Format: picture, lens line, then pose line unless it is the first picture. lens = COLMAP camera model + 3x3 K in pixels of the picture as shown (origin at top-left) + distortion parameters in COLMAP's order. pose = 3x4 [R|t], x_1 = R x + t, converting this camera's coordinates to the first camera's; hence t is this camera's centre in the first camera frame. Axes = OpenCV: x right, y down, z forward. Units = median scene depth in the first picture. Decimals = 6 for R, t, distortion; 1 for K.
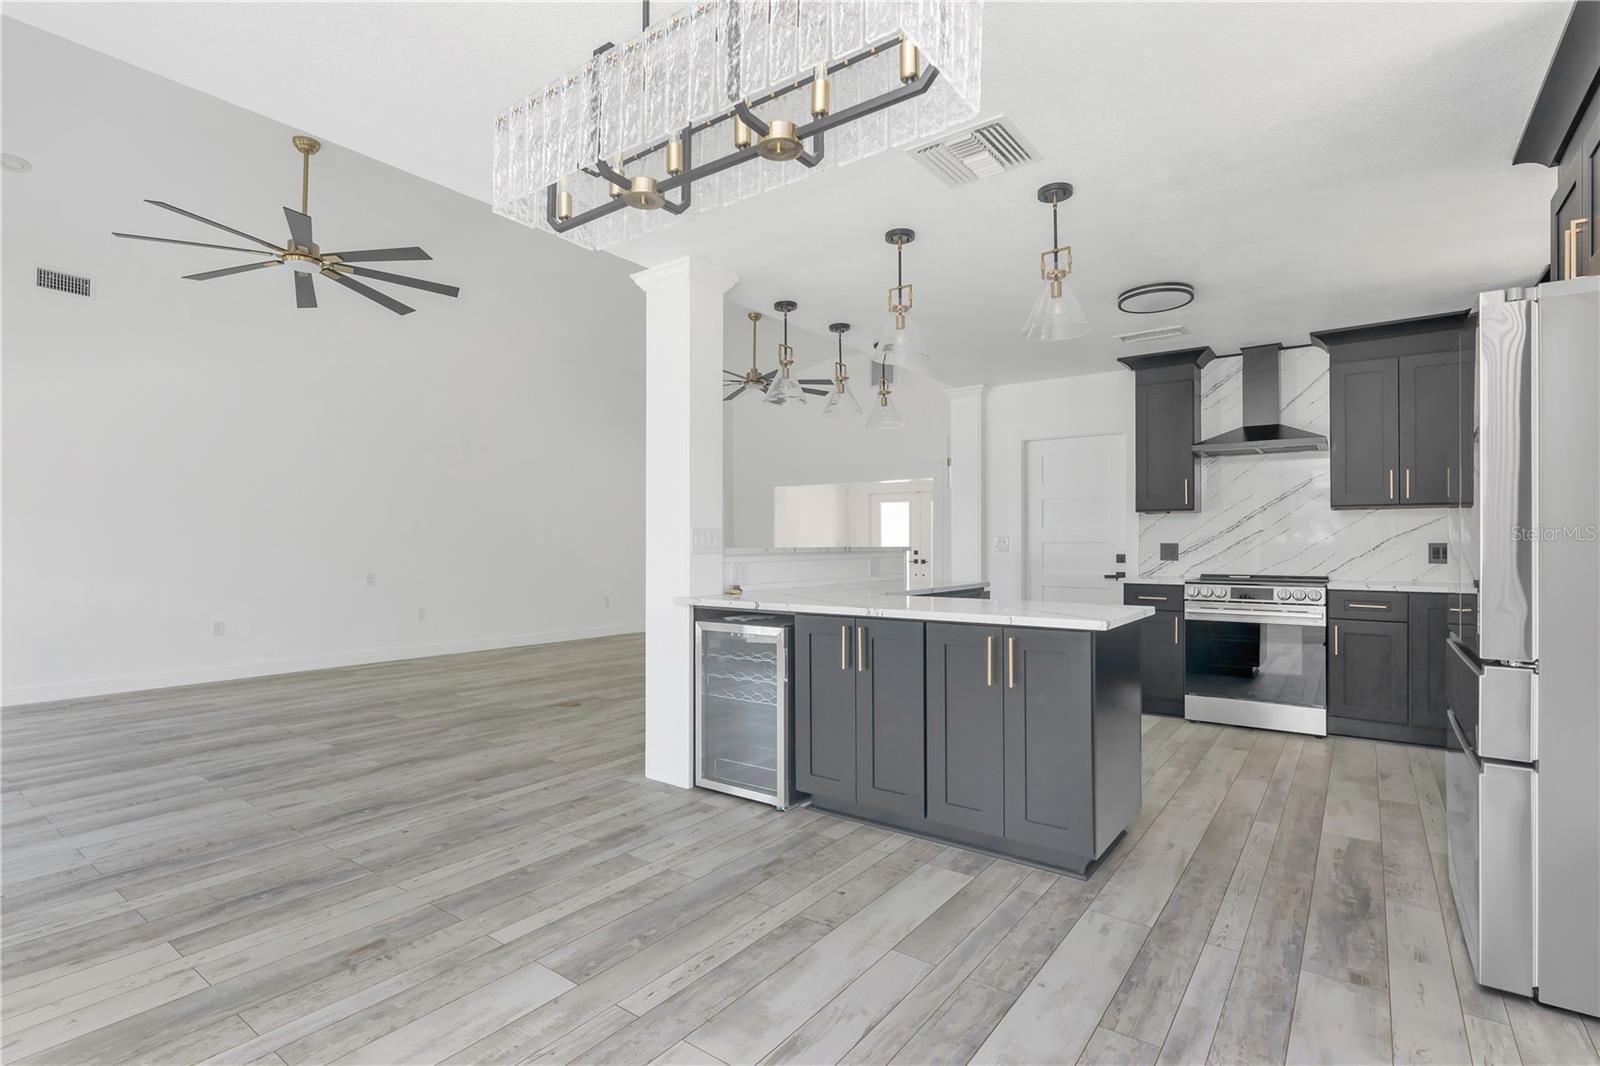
lens RADIAL K [[766.8, 0, 793.9], [0, 766.8, 542.3], [0, 0, 1]] dist [-0.004690, 0.000270]
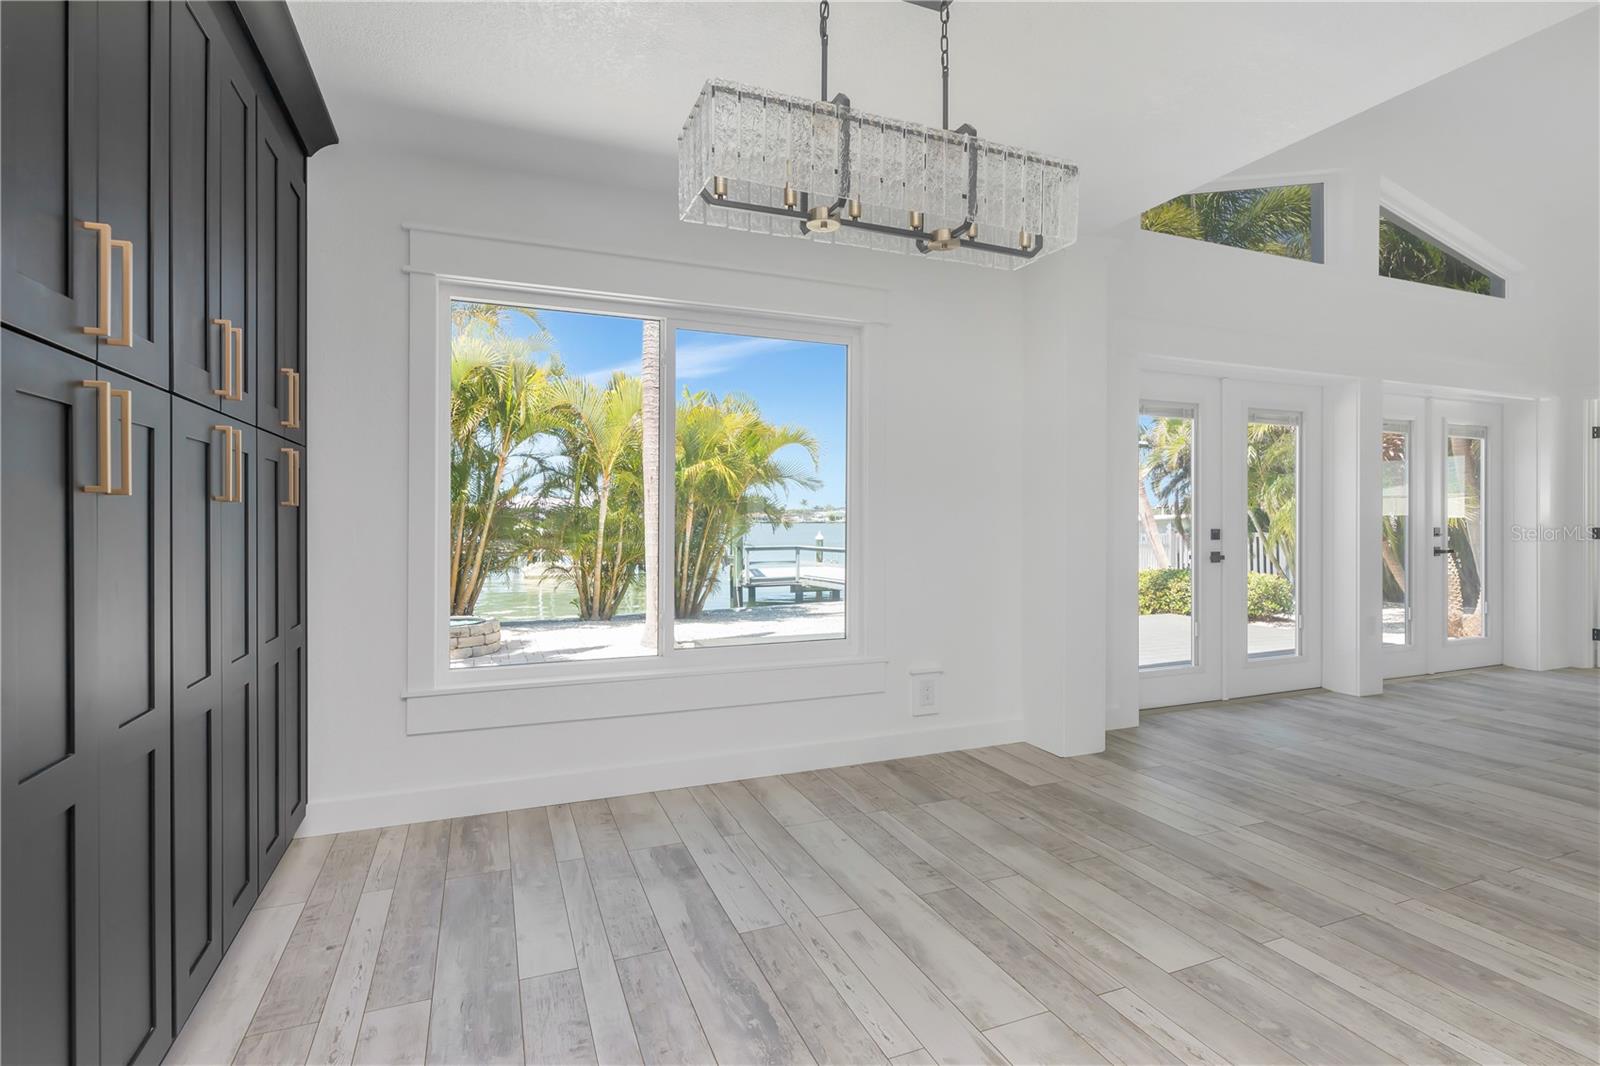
lens RADIAL K [[766.8, 0, 806.1], [0, 766.8, 524.2], [0, 0, 1]] dist [-0.004690, 0.000270]
pose [[-0.505898, 0.006532, -0.862568, 0.433946], [0.000131, 0.999972, 0.007495, 0.005387], [0.862593, 0.003679, -0.505885, 0.615465]]
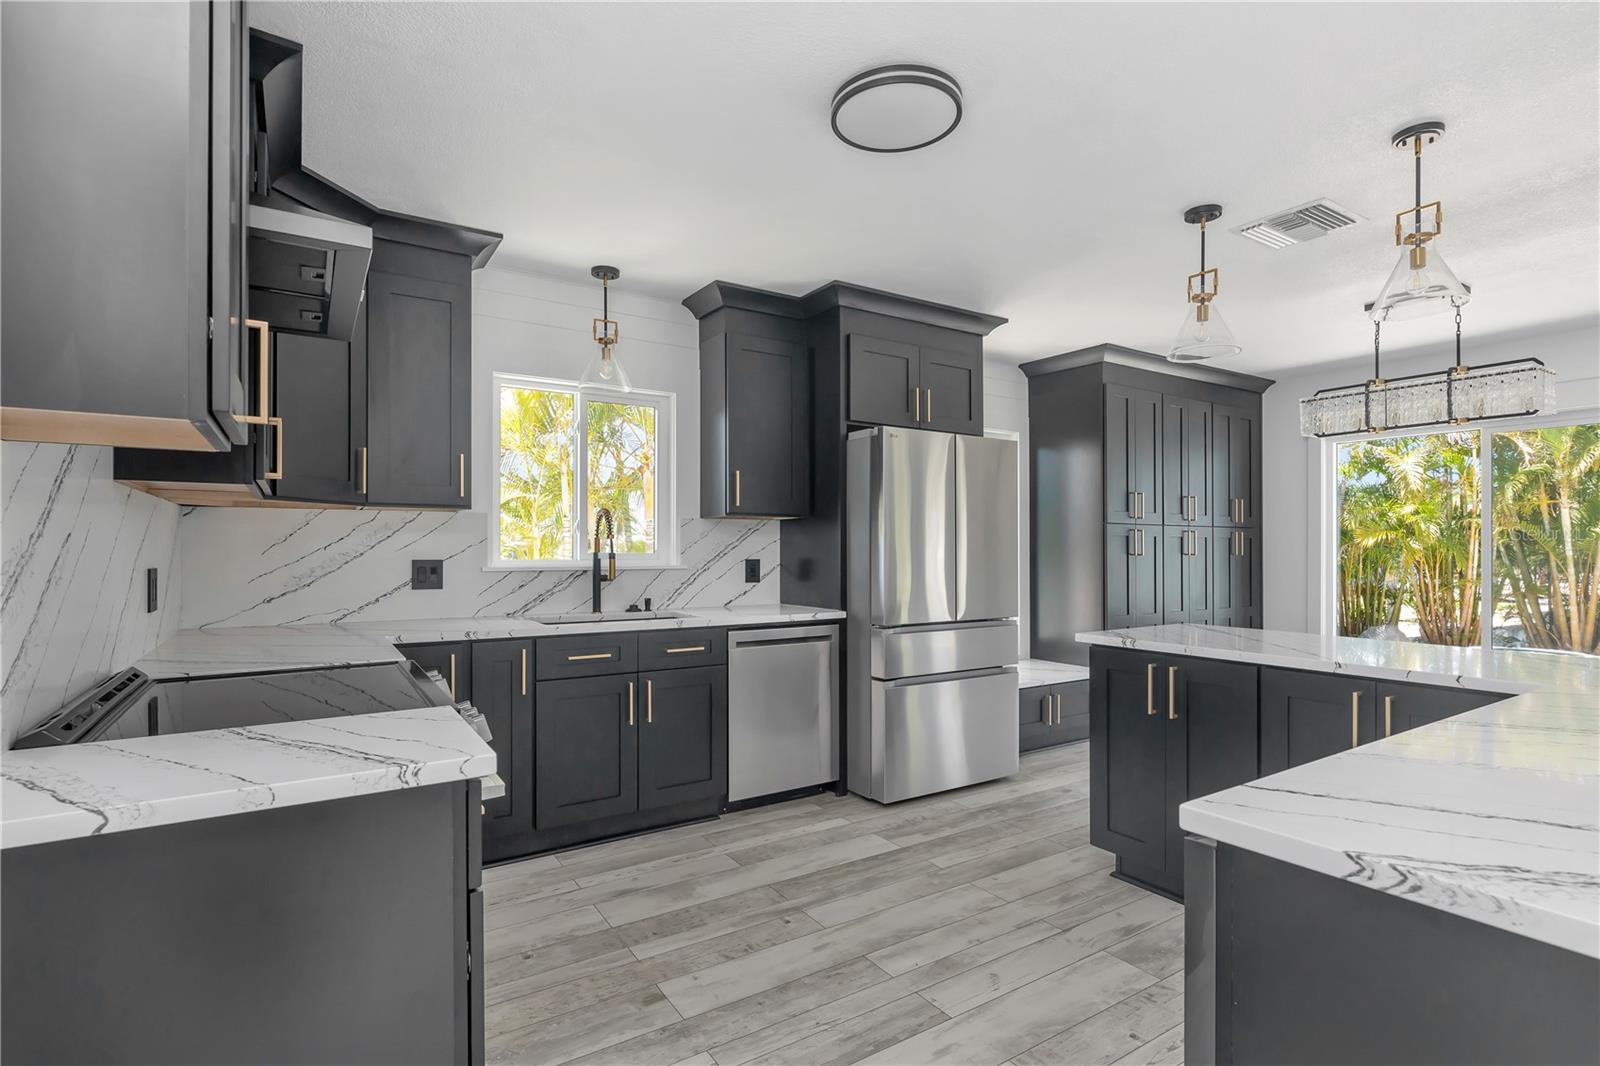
lens RADIAL K [[766.8, 0, 795.5], [0, 766.8, 541.2], [0, 0, 1]] dist [-0.004690, 0.000270]
pose [[-0.935222, 0.000201, 0.354061, 0.398318], [-0.003937, 0.999932, -0.010967, -0.016535], [-0.354039, -0.011650, -0.935158, 1.741041]]
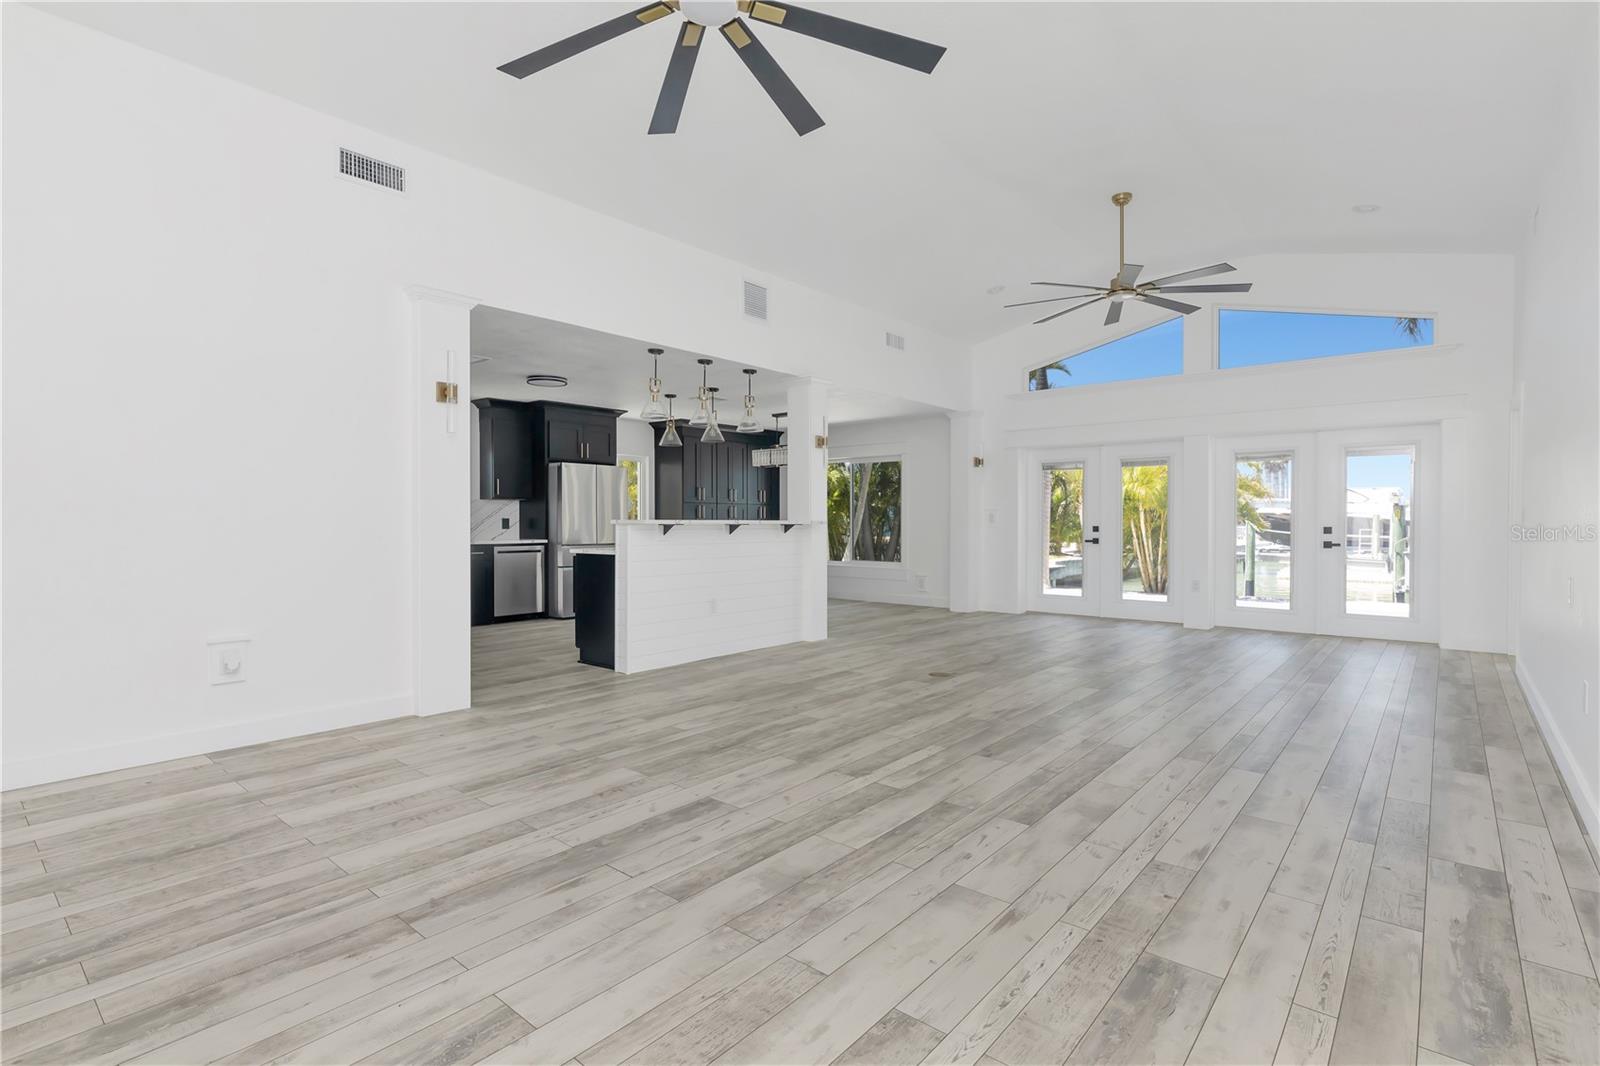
lens RADIAL K [[766.8, 0, 798.4], [0, 766.8, 524.5], [0, 0, 1]] dist [-0.004690, 0.000270]
pose [[-0.998060, -0.000291, 0.062251, -0.259606], [-0.000275, 1.000000, 0.000258, 0.018807], [-0.062251, 0.000240, -0.998060, 3.157454]]
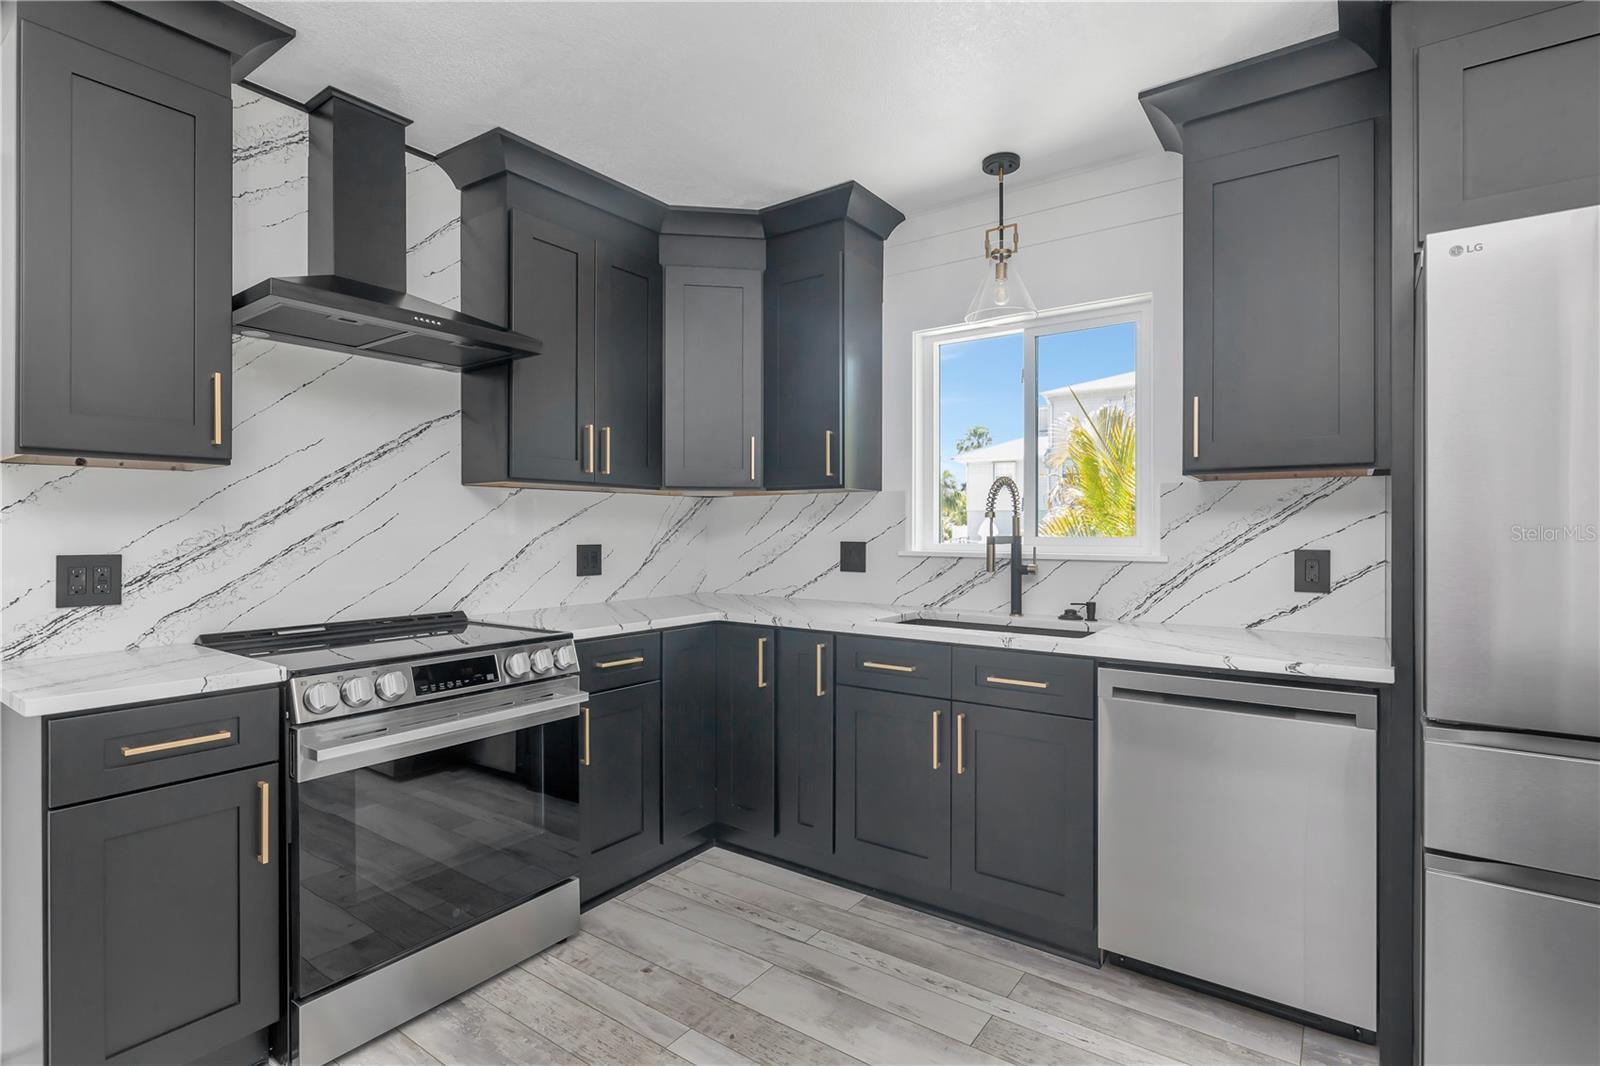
lens RADIAL K [[766.8, 0, 800.8], [0, 766.8, 526.5], [0, 0, 1]] dist [-0.004690, 0.000270]
pose [[-0.016992, 0.000650, 0.999855, 0.236640], [-0.003477, 0.999994, -0.000709, -0.019647], [-0.999850, -0.003489, -0.016989, 1.104615]]
